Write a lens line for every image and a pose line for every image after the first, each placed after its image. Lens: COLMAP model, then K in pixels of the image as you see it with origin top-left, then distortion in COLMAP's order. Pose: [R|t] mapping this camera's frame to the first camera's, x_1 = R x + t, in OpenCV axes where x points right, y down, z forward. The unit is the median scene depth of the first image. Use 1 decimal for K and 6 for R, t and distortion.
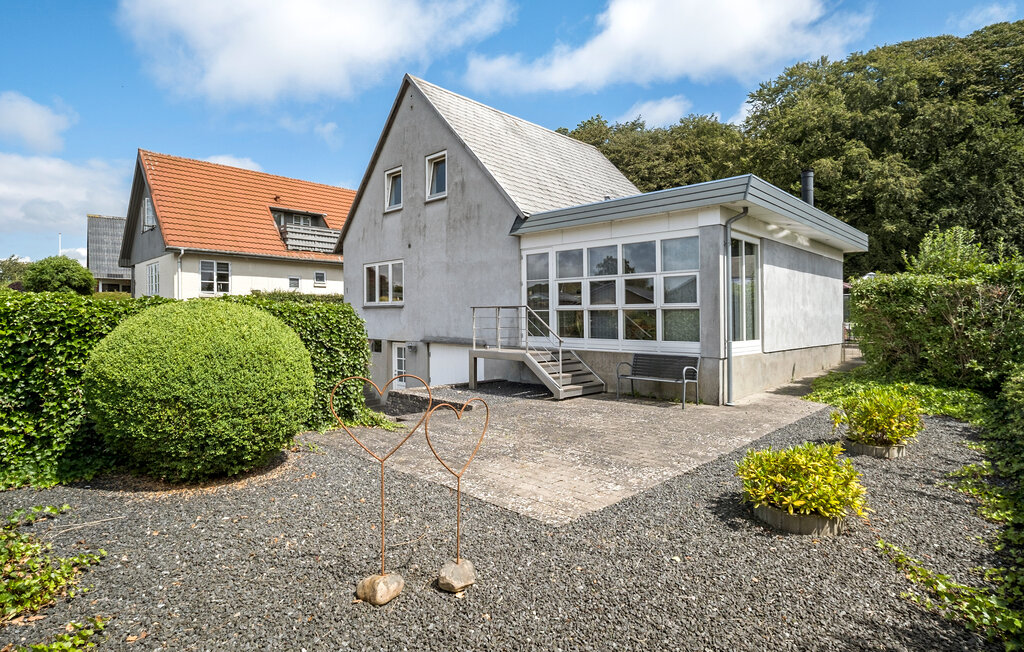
lens RADIAL K [[529.5, 0, 512.0], [0, 529.5, 326.0], [0, 0, 1]] dist [-0.003483, -0.000049]
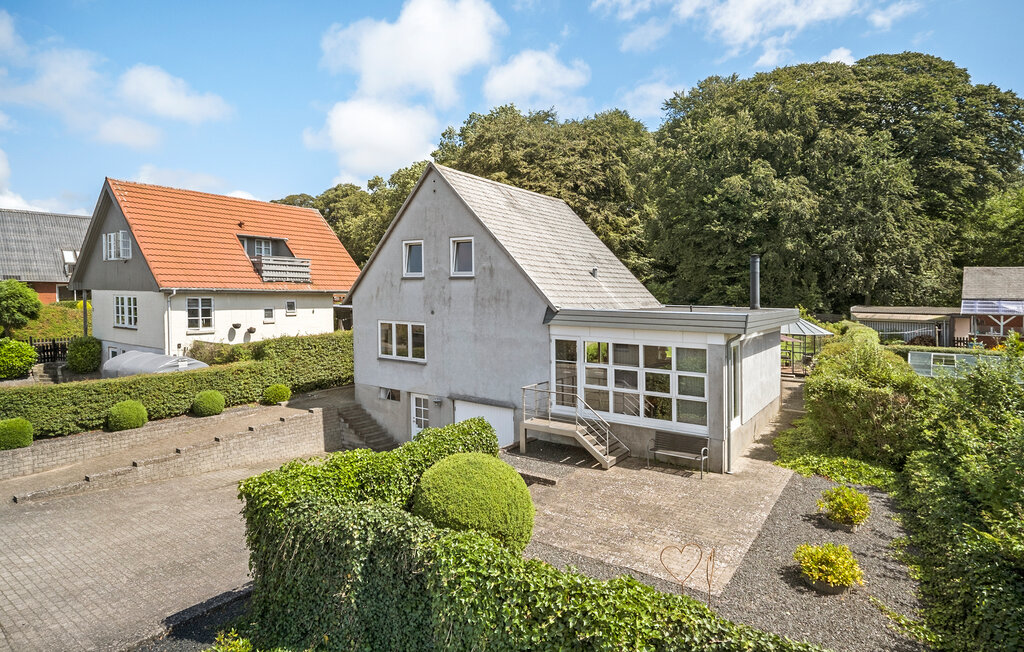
lens RADIAL K [[552.9, 0, 482.1], [0, 552.9, 322.0], [0, 0, 1]] dist [-0.018510, 0.018026]
pose [[0.991946, 0.002892, 0.126630, -0.255401], [-0.005357, 0.999803, 0.019126, -0.164698], [-0.126549, -0.019650, 0.991766, -0.219599]]
